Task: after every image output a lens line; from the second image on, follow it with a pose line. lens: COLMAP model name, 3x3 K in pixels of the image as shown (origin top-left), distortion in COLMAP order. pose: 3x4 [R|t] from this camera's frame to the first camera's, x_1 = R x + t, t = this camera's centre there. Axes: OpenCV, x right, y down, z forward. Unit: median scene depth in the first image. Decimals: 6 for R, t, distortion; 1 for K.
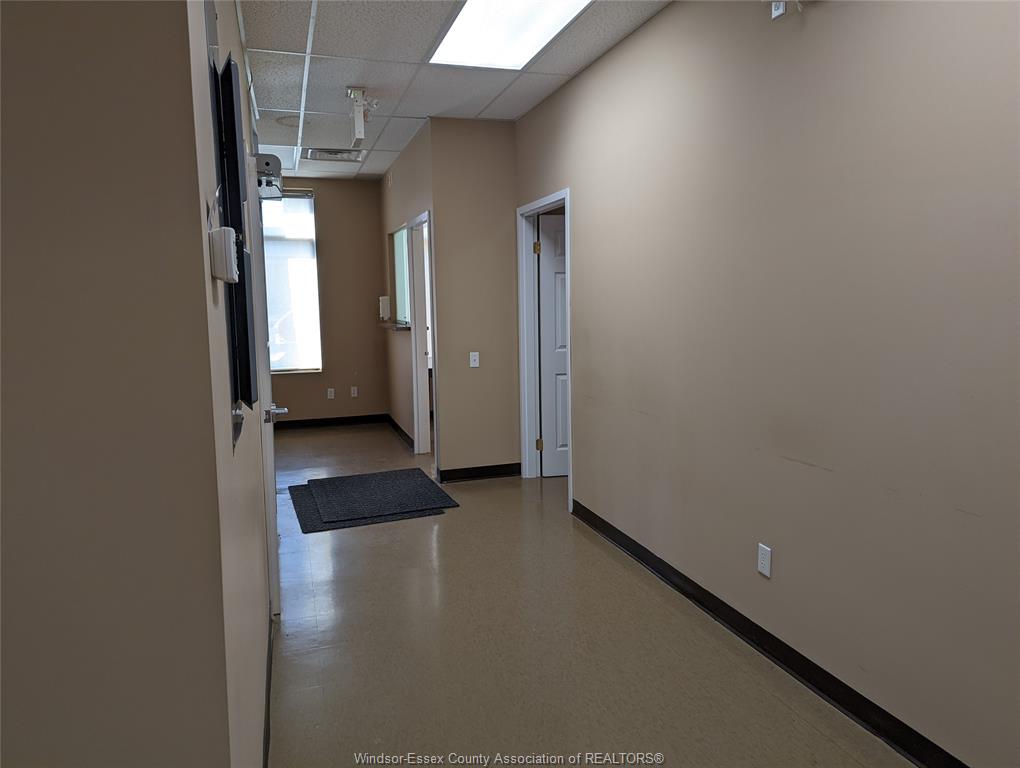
lens RADIAL K [[721.4, 0, 512.7], [0, 721.4, 381.1], [0, 0, 1]] dist [0.053197, -0.039025]
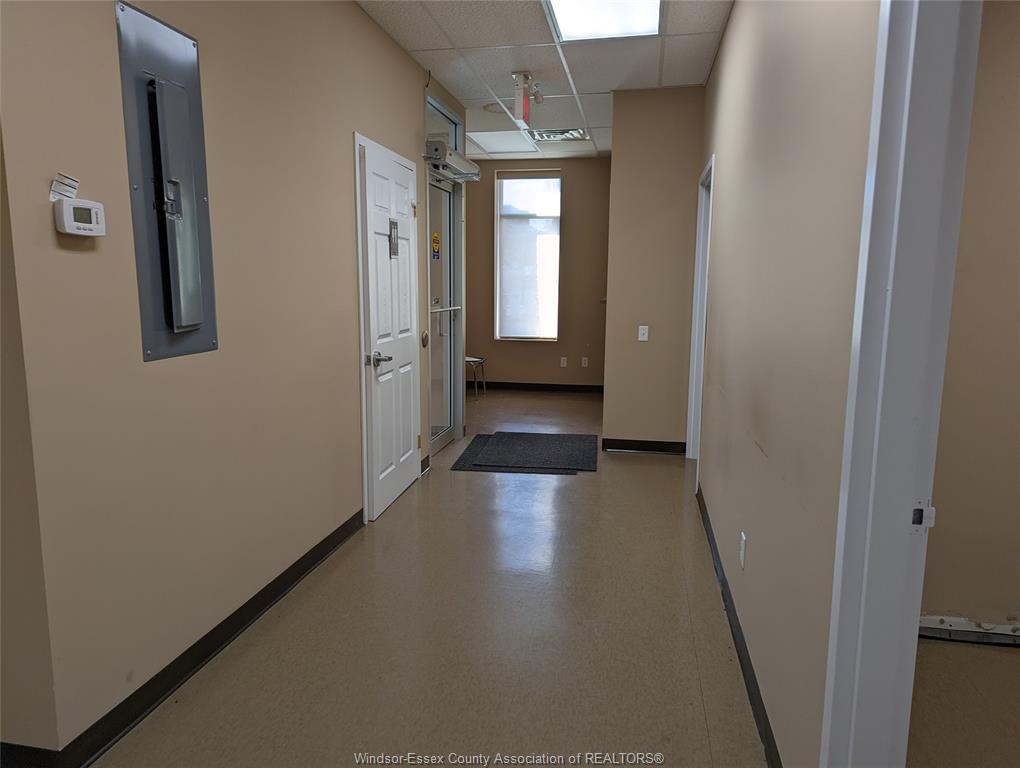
lens RADIAL K [[721.4, 0, 491.2], [0, 721.4, 400.5], [0, 0, 1]] dist [0.053197, -0.039025]
pose [[0.867922, 0.106049, -0.485248, 0.252372], [-0.080630, 0.994065, 0.073032, 0.006331], [0.490113, -0.024260, 0.871321, 0.015848]]
